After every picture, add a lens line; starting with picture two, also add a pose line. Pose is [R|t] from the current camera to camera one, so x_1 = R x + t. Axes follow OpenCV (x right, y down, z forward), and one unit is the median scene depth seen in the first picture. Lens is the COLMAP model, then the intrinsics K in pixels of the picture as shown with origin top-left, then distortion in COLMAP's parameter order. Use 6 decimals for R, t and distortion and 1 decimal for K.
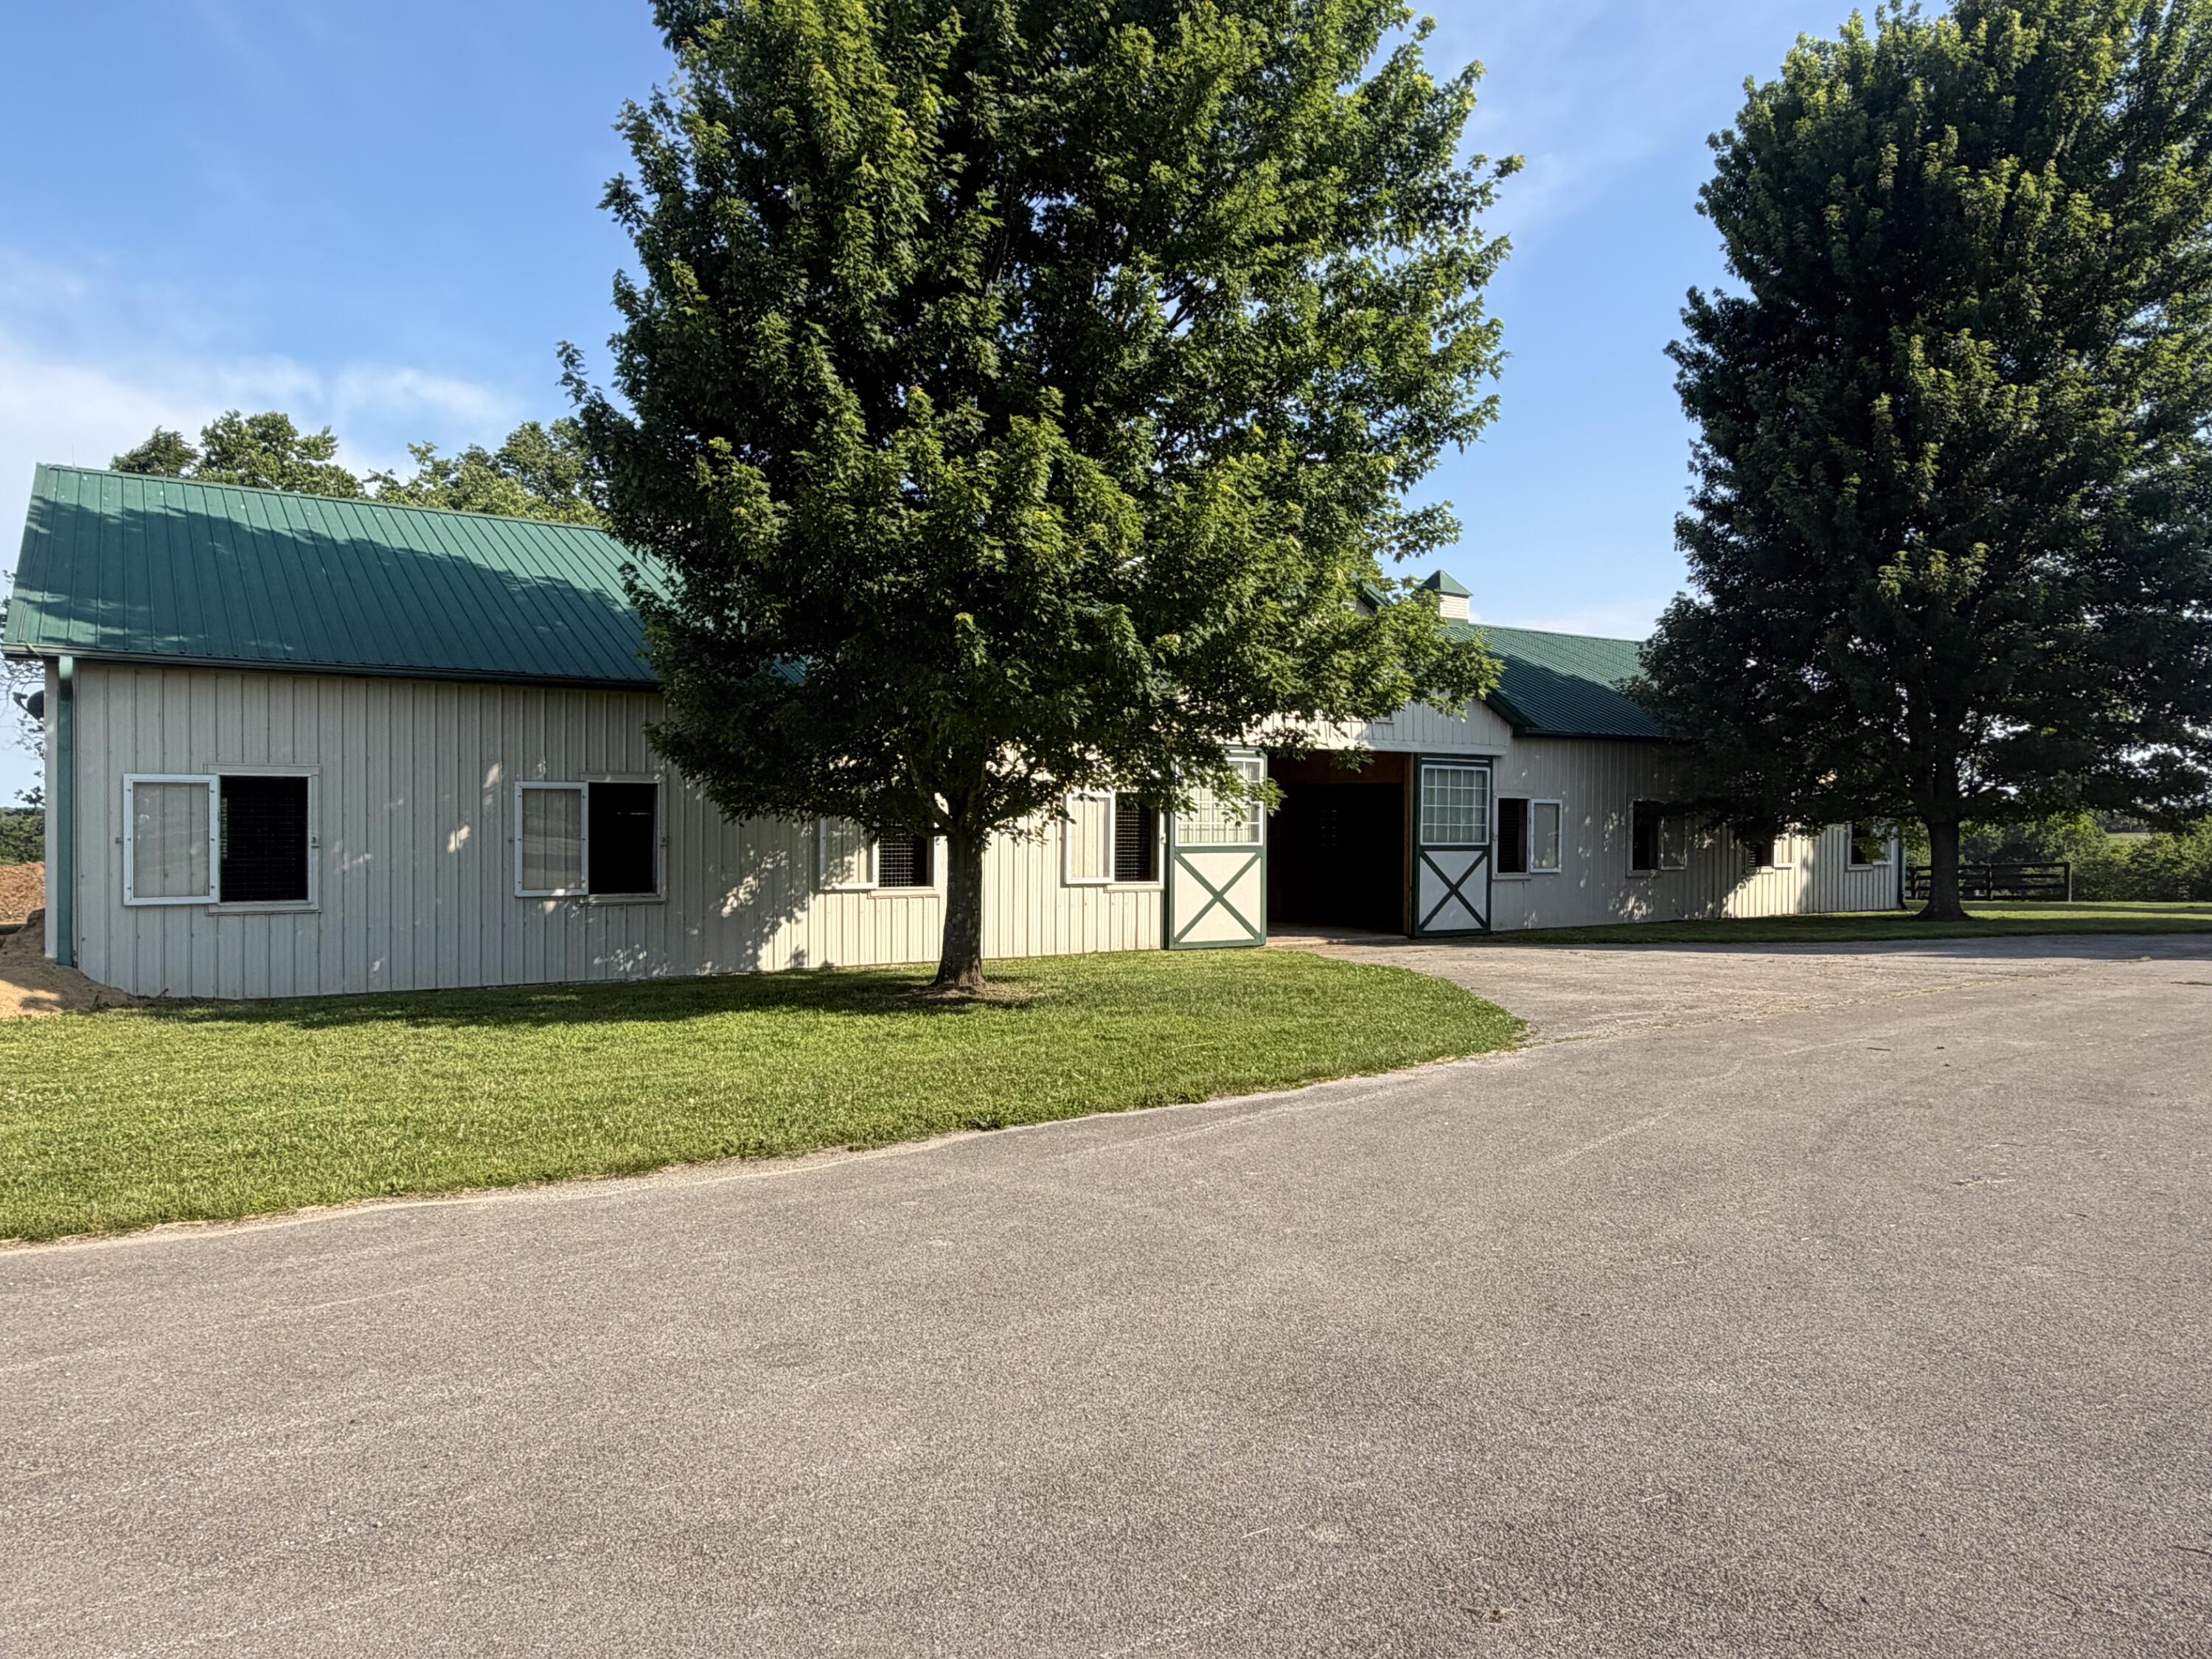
lens RADIAL K [[1498.0, 0, 1106.0], [0, 1498.0, 829.5], [0, 0, 1]] dist [0.001800, 0.003721]
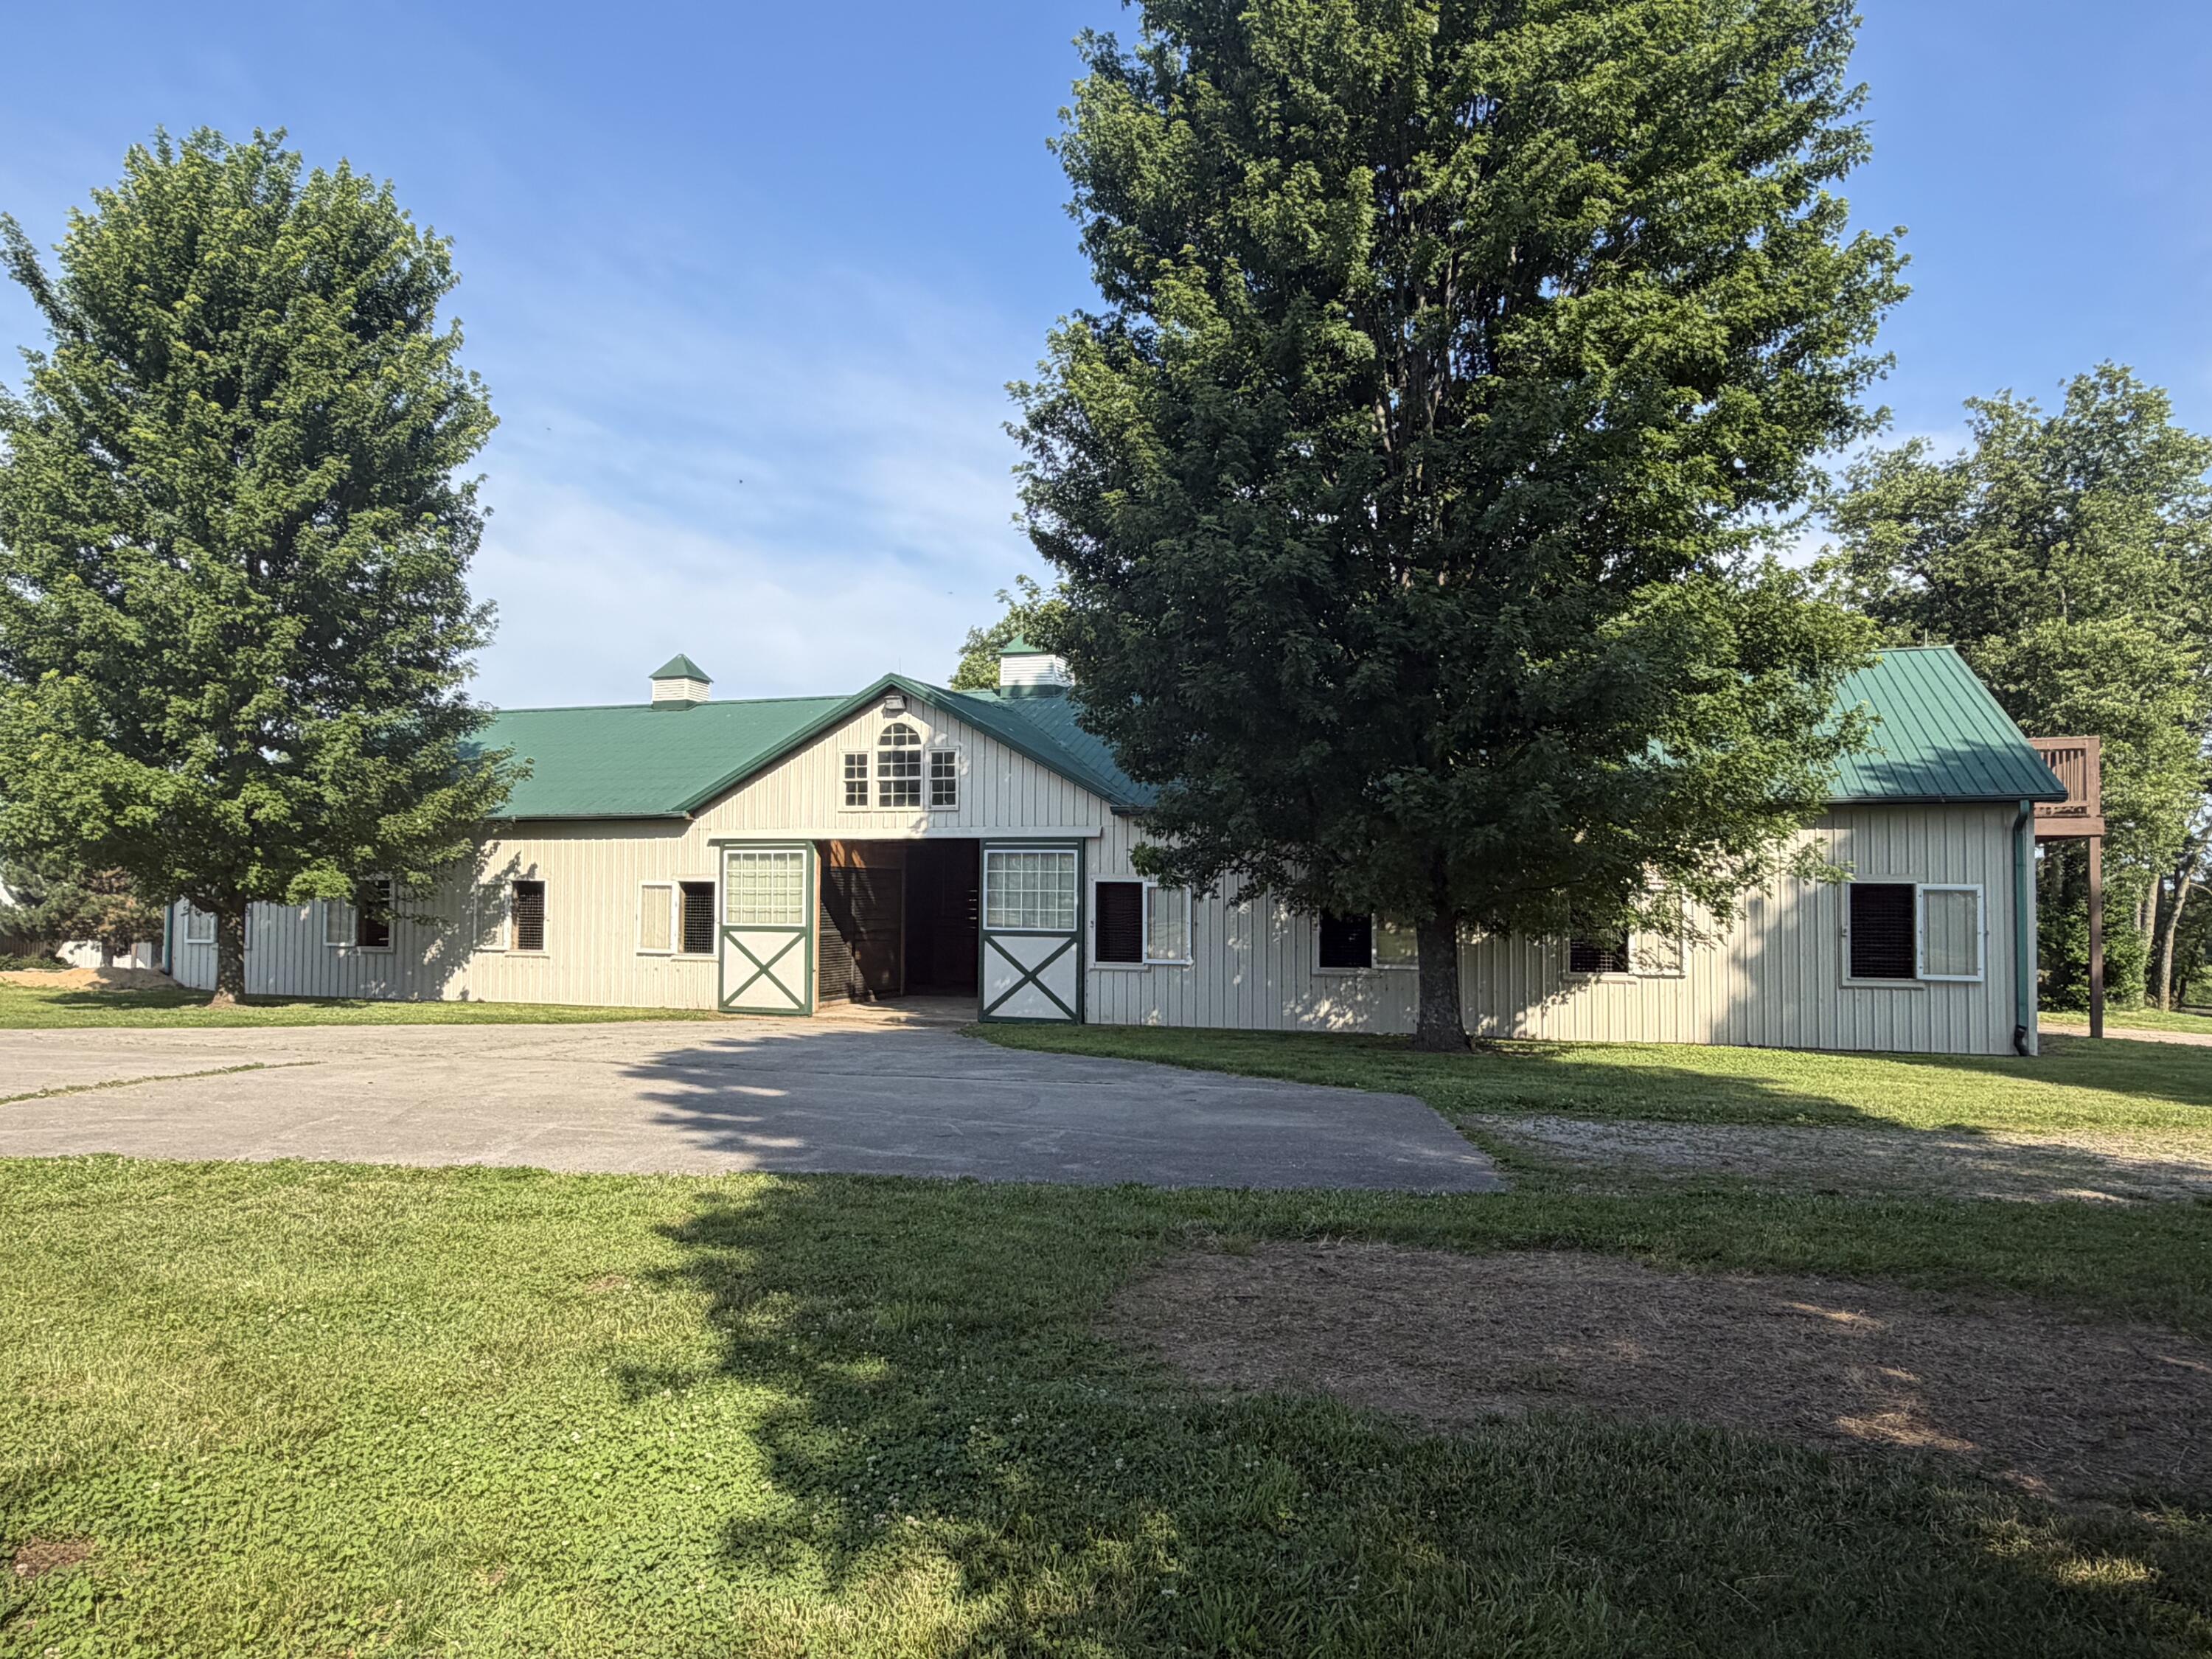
lens RADIAL K [[1498.0, 0, 1106.0], [0, 1498.0, 829.5], [0, 0, 1]] dist [0.001800, 0.003721]
pose [[0.618600, -0.034775, -0.784936, 1.057294], [-0.009937, 0.998594, -0.052072, -0.005503], [0.785643, 0.040012, 0.617385, 0.441522]]
